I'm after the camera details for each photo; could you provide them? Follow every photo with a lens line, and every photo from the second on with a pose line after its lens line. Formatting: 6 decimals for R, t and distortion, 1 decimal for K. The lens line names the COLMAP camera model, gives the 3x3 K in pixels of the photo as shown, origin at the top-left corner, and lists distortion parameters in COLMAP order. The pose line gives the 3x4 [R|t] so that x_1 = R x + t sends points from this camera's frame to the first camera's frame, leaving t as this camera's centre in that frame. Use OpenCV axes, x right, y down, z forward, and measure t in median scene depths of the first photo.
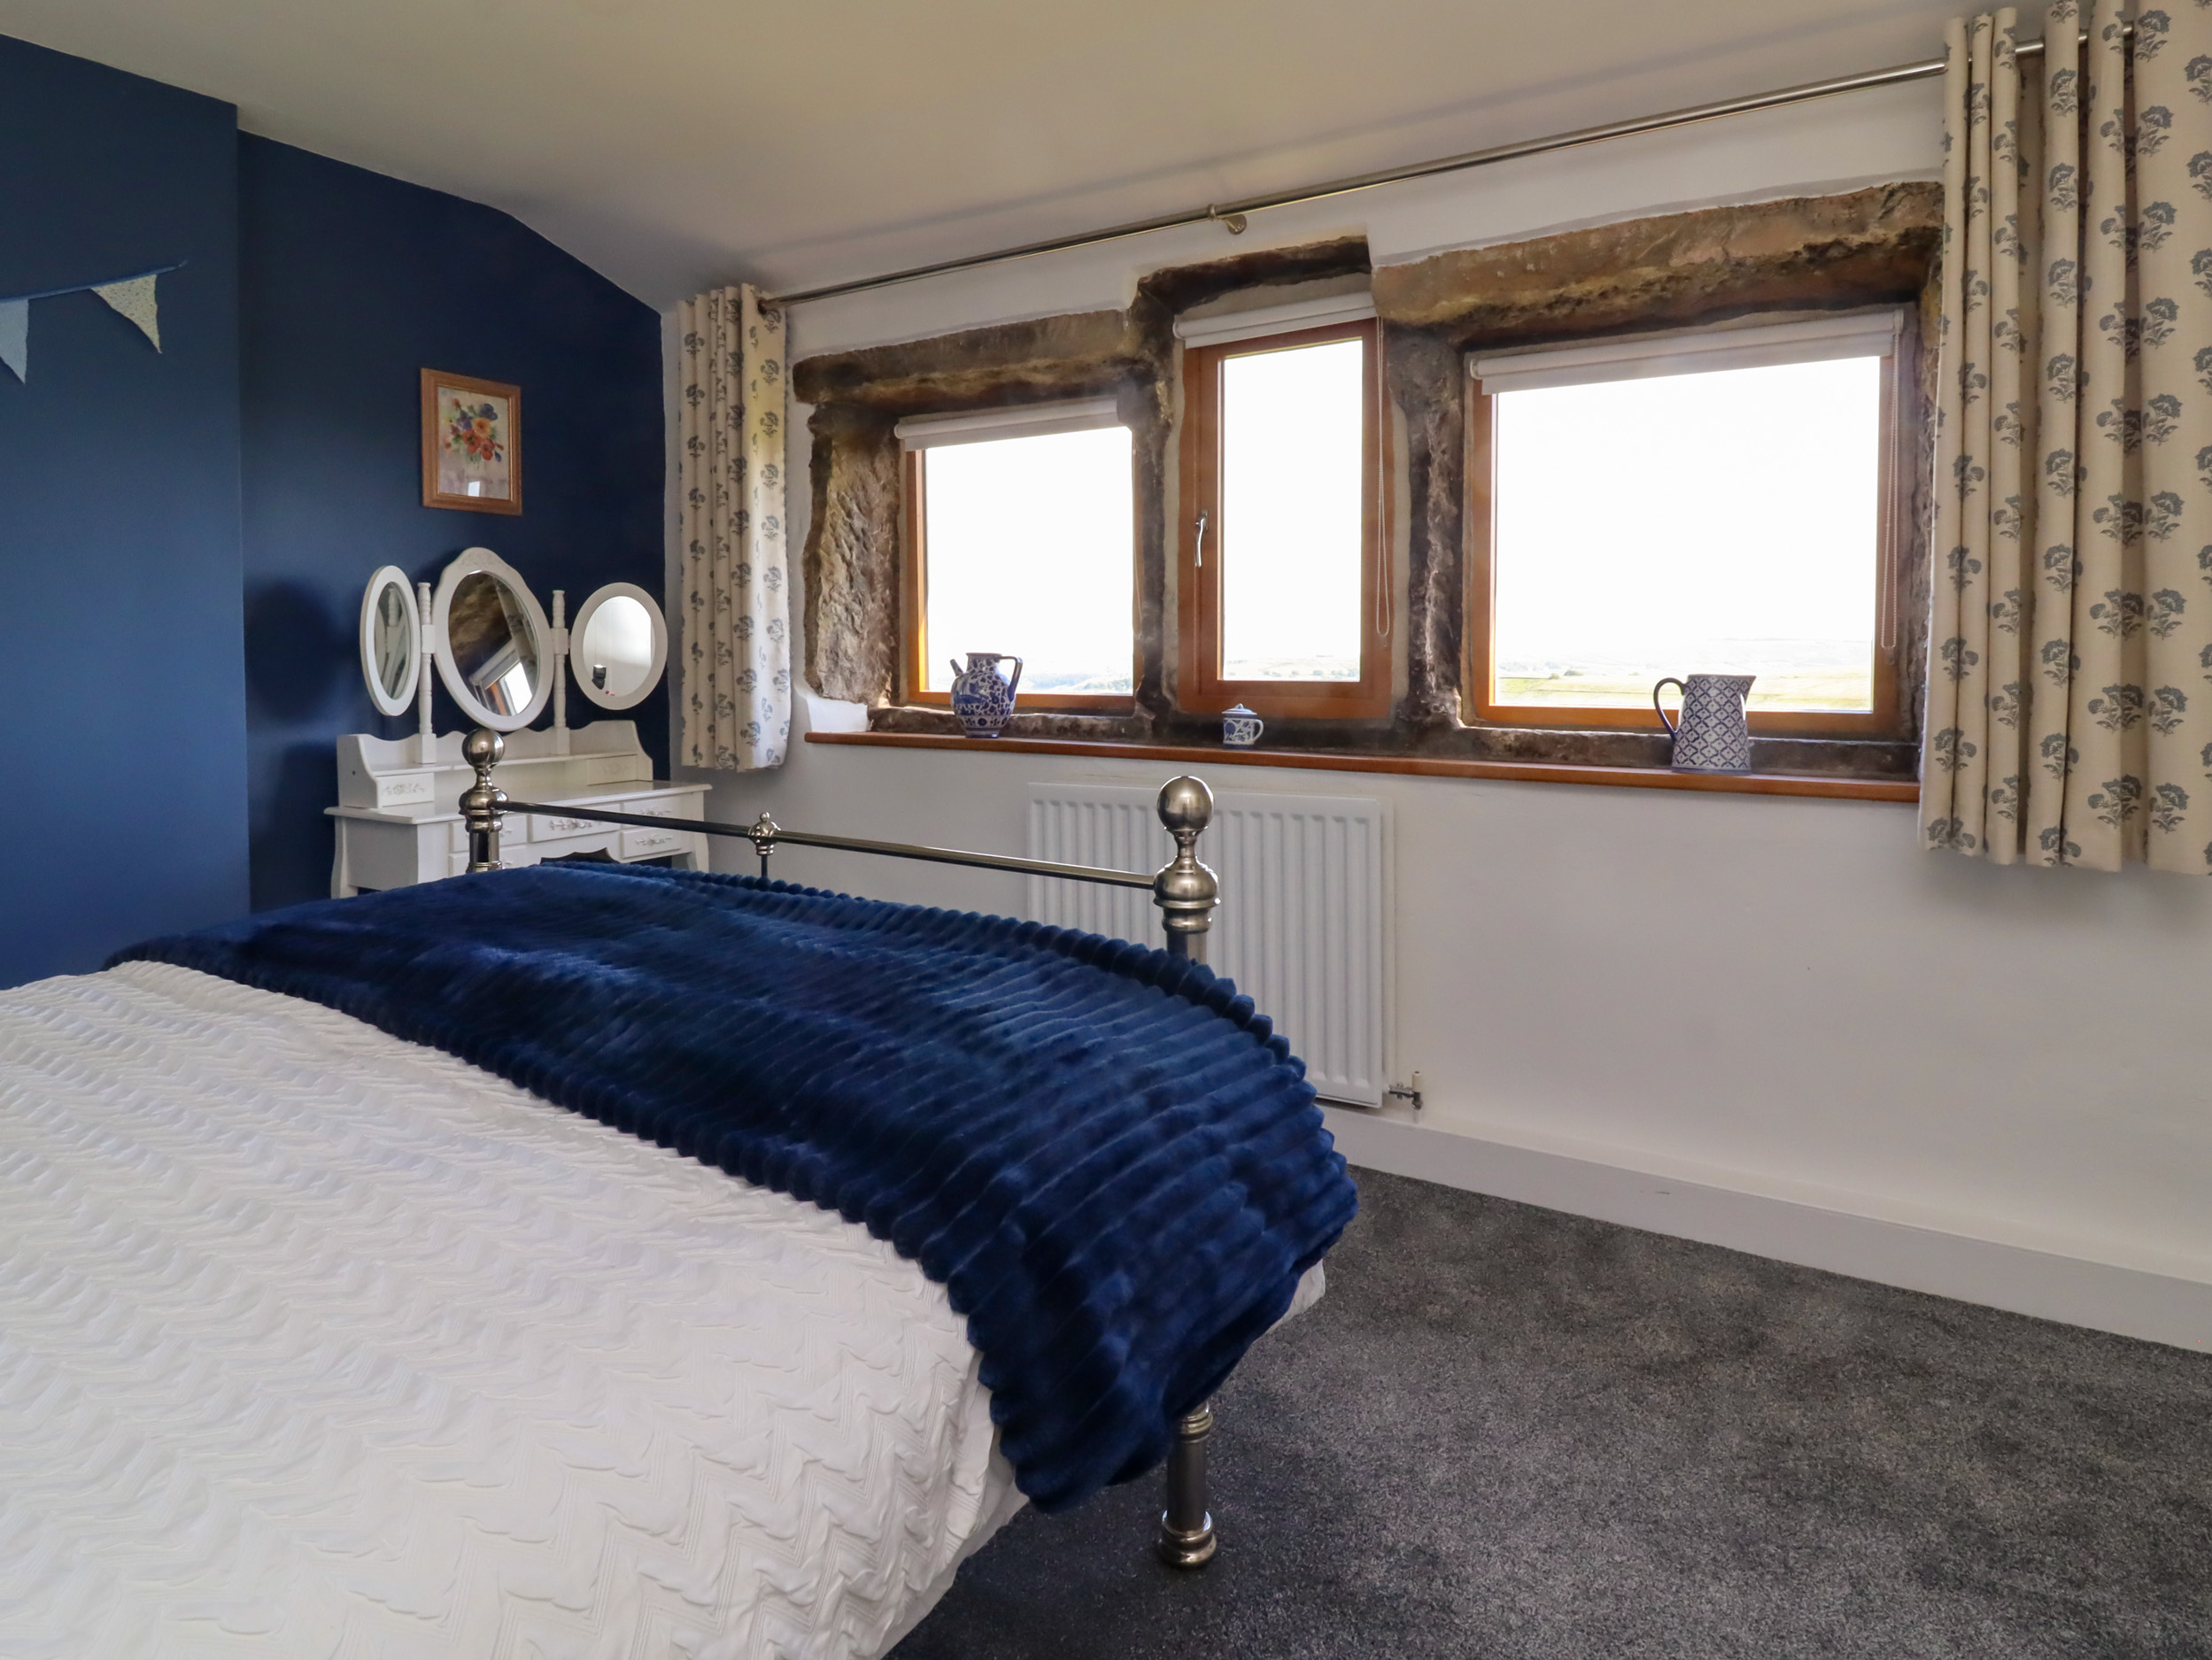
lens RADIAL K [[1172.7, 0, 1138.3], [0, 1172.7, 794.5], [0, 0, 1]] dist [0.003709, -0.016222]
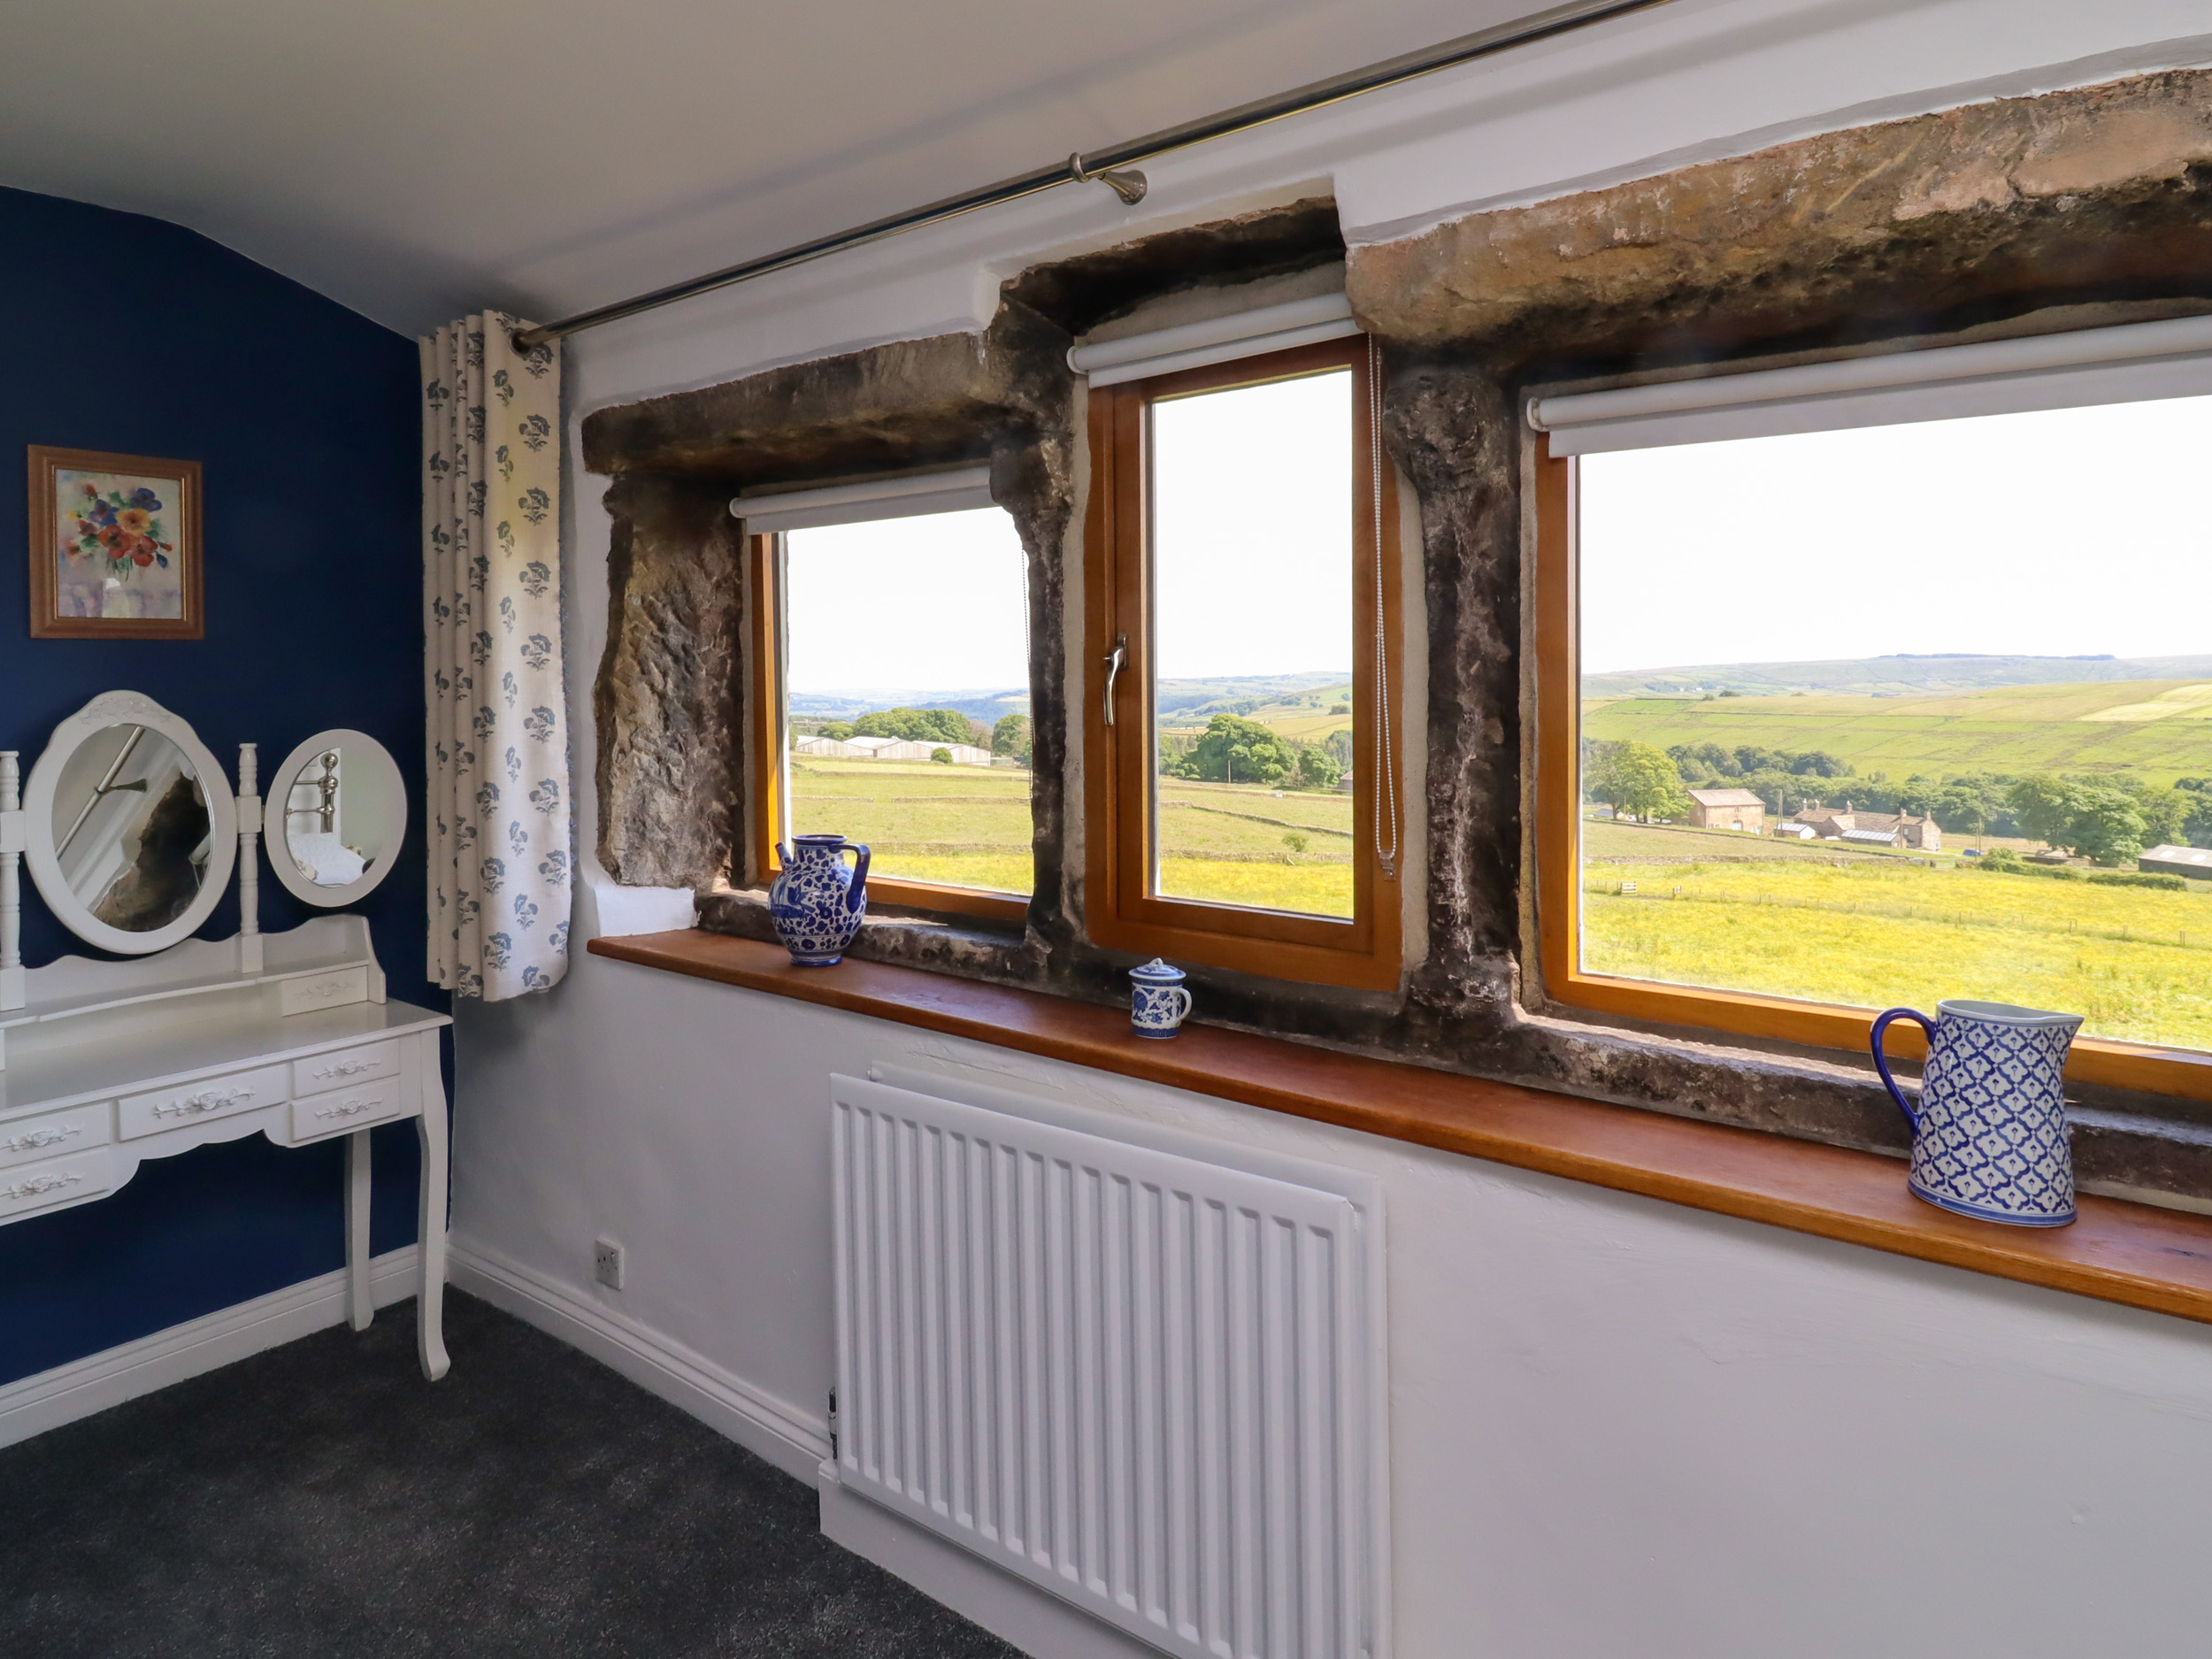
lens RADIAL K [[1211.2, 0, 1167.0], [0, 1211.2, 783.0], [0, 0, 1]] dist [0.002498, -0.012307]
pose [[0.996799, -0.000018, -0.079948, 0.131577], [-0.002377, 0.999551, -0.029868, -0.139004], [0.079913, 0.029963, 0.996351, 0.335864]]
